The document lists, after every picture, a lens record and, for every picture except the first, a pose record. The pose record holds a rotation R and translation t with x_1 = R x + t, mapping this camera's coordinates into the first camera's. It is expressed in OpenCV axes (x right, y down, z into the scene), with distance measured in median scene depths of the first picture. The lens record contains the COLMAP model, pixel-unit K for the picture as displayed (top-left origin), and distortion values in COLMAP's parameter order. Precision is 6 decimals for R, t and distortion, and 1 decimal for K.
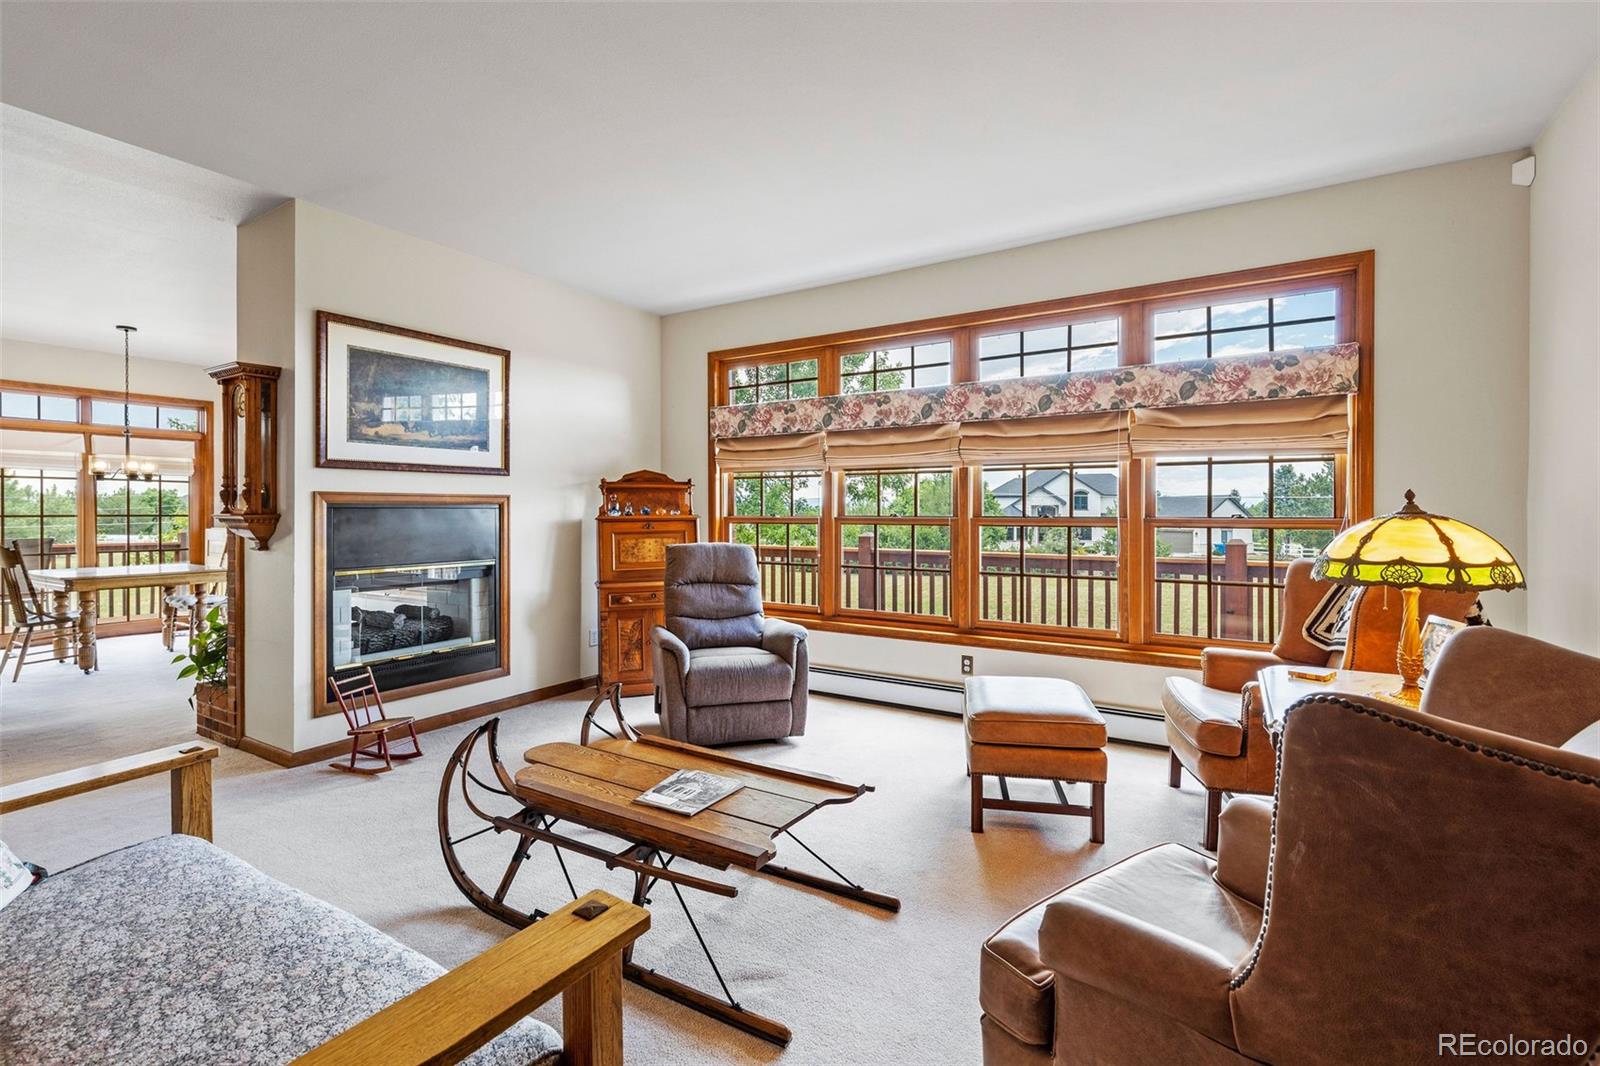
lens RADIAL K [[720.6, 0, 803.1], [0, 720.6, 513.2], [0, 0, 1]] dist [0.008403, -0.000774]
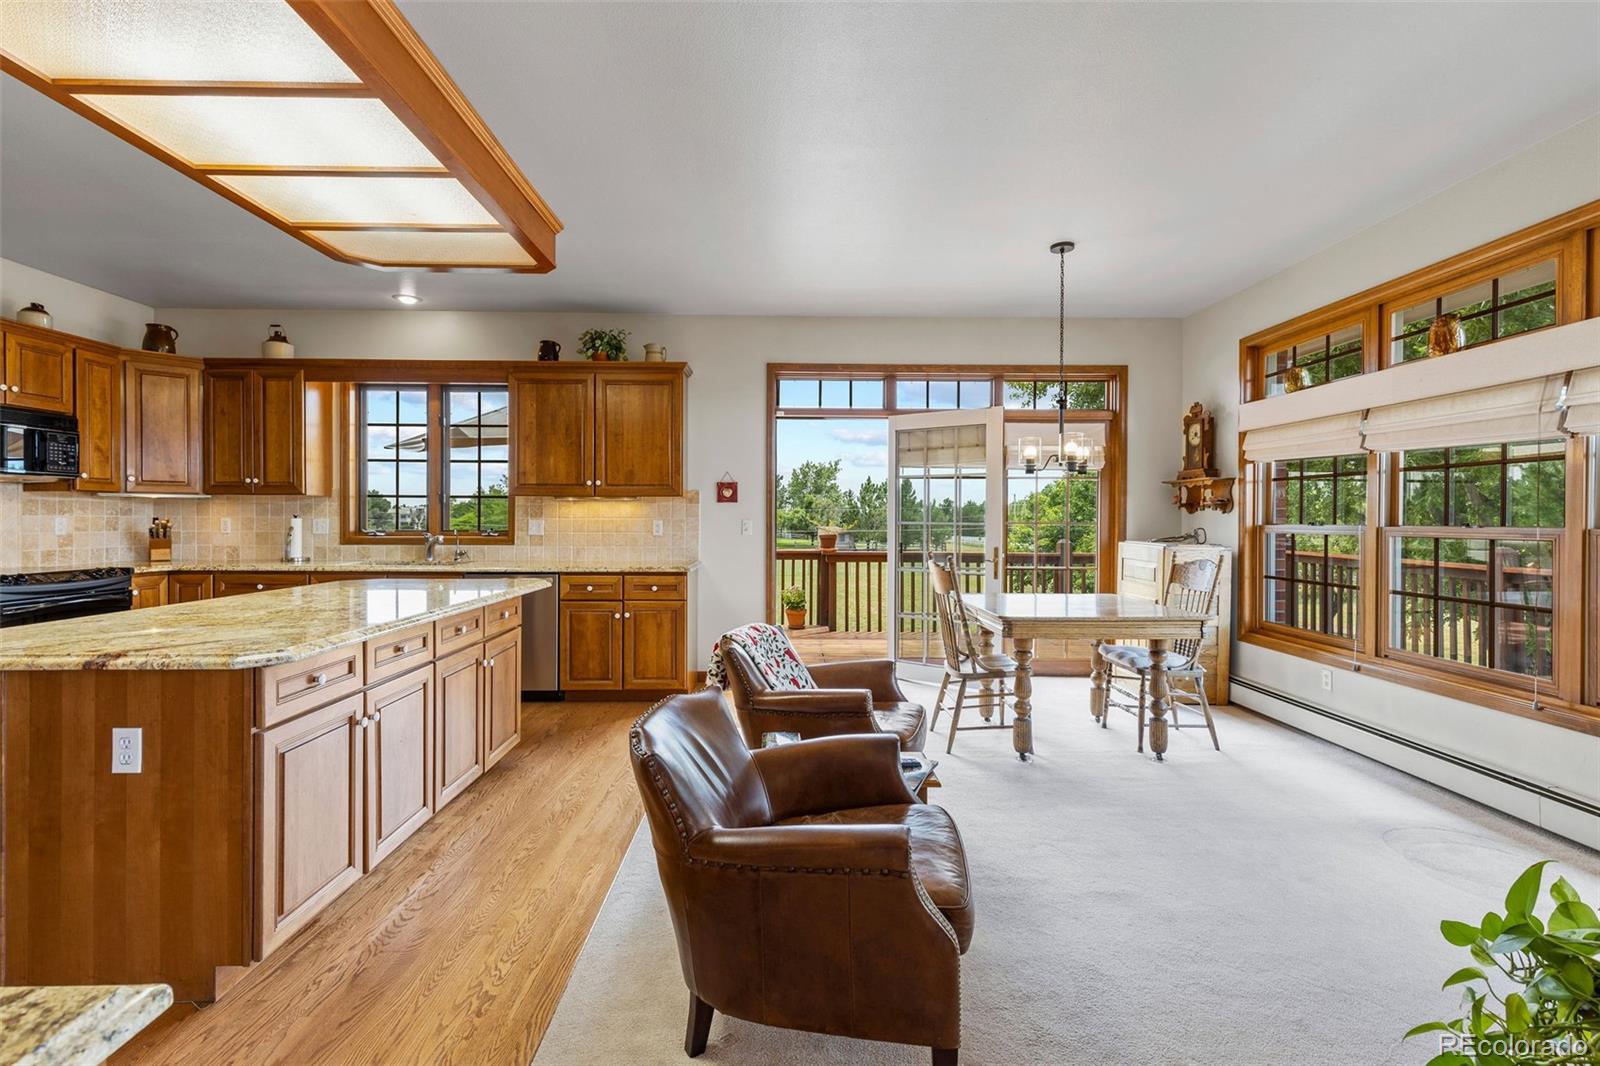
lens RADIAL K [[715.5, 0, 798.9], [0, 715.5, 523.3], [0, 0, 1]] dist [0.006025, -0.000473]
pose [[0.552416, 0.007314, -0.833536, -0.700903], [-0.004117, 0.999973, 0.006045, 0.000547], [0.833558, 0.000092, 0.552431, 0.587681]]
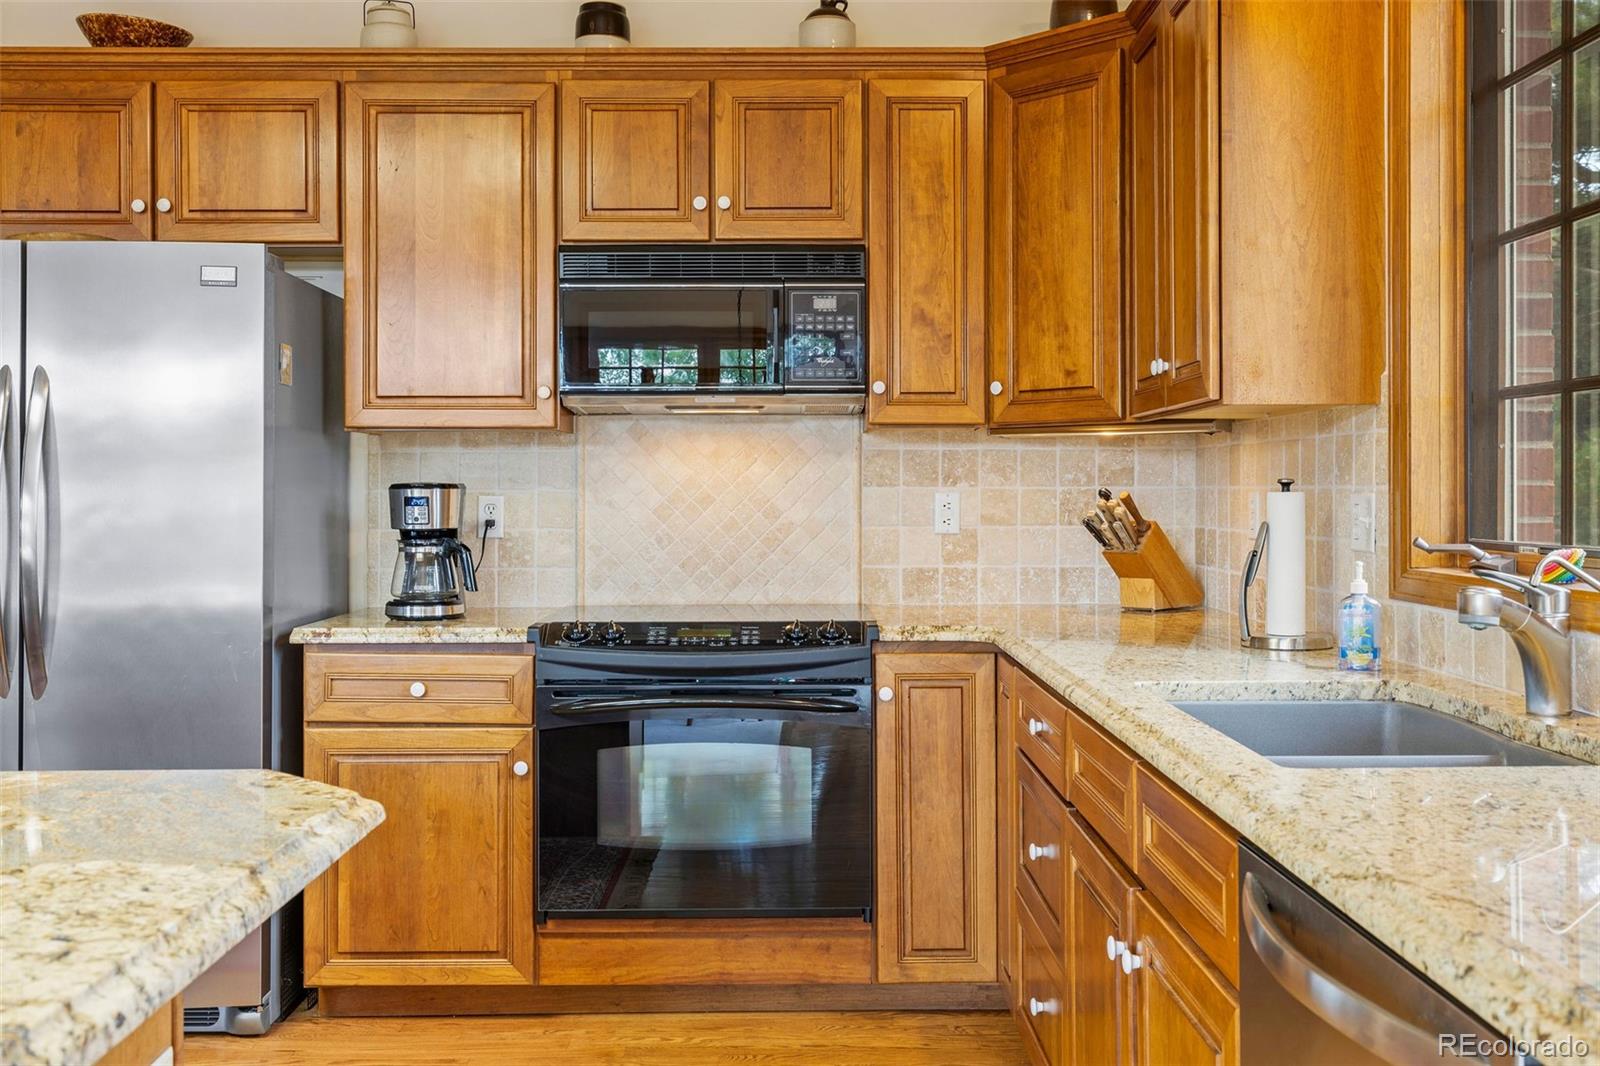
lens RADIAL K [[1545.3, 0, 802.9], [0, 1545.3, 477.0], [0, 0, 1]] dist [0.007888, 0.007596]
pose [[-0.840310, -0.003280, -0.542096, -1.592841], [0.001305, 0.999967, -0.008074, 0.001426], [0.542104, -0.007493, -0.840278, 1.024876]]
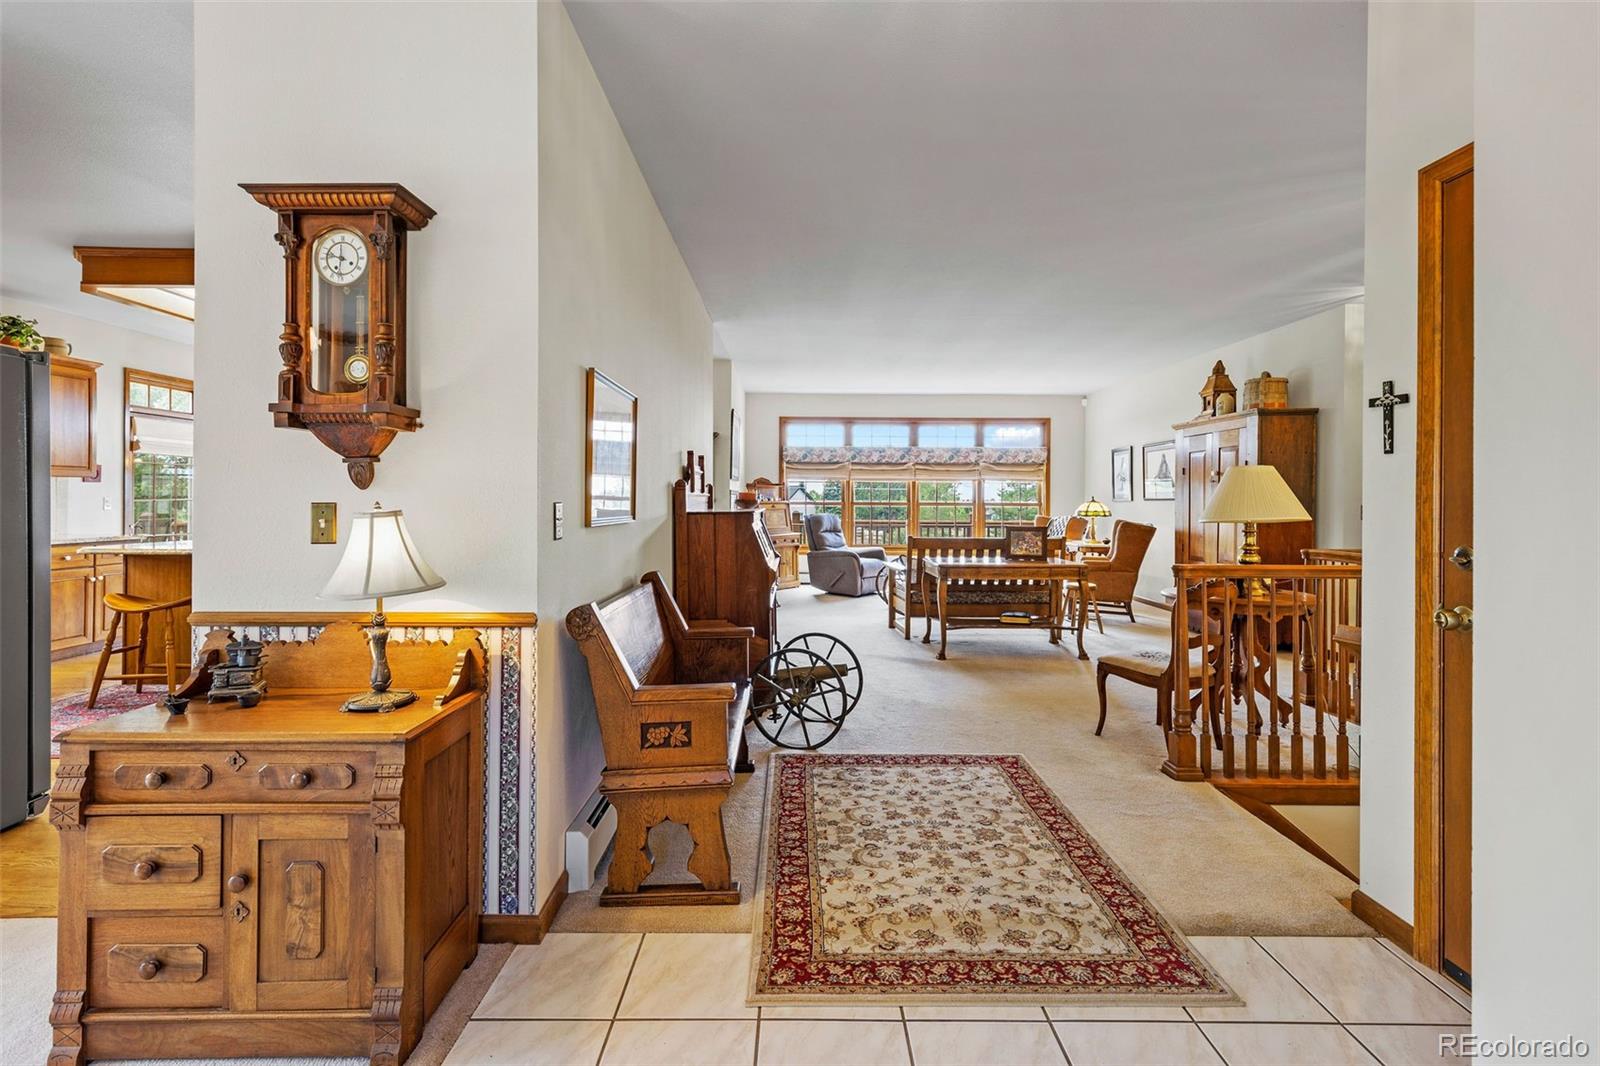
lens RADIAL K [[722.7, 0, 798.6], [0, 722.7, 502.9], [0, 0, 1]] dist [0.007767, -0.000126]
pose [[0.842470, 0.002626, 0.538737, -1.399023], [-0.004829, 0.999985, 0.002679, 0.003237], [-0.538722, -0.004858, 0.842470, -0.814521]]
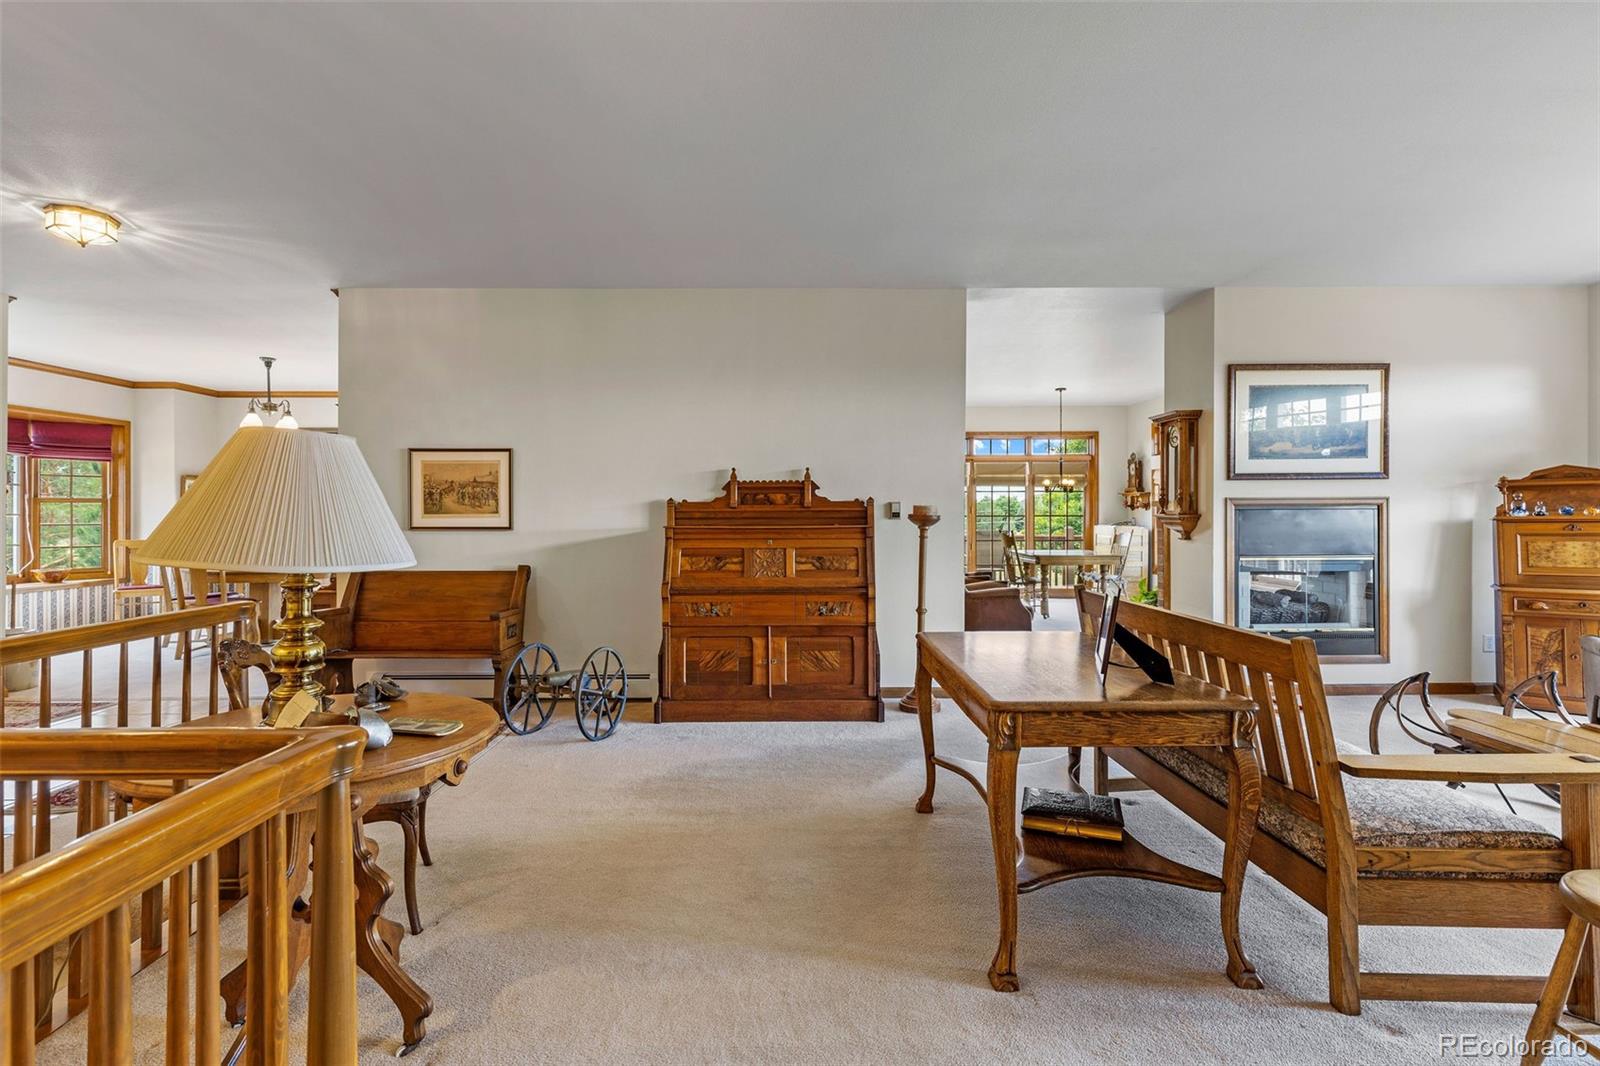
lens RADIAL K [[717.1, 0, 800.4], [0, 717.1, 511.9], [0, 0, 1]] dist [0.010343, -0.004769]
pose [[0.539309, -0.003579, -0.842100, 0.027153], [0.001255, 0.999993, -0.003446, 0.000421], [0.842107, 0.000802, 0.539310, -0.335520]]
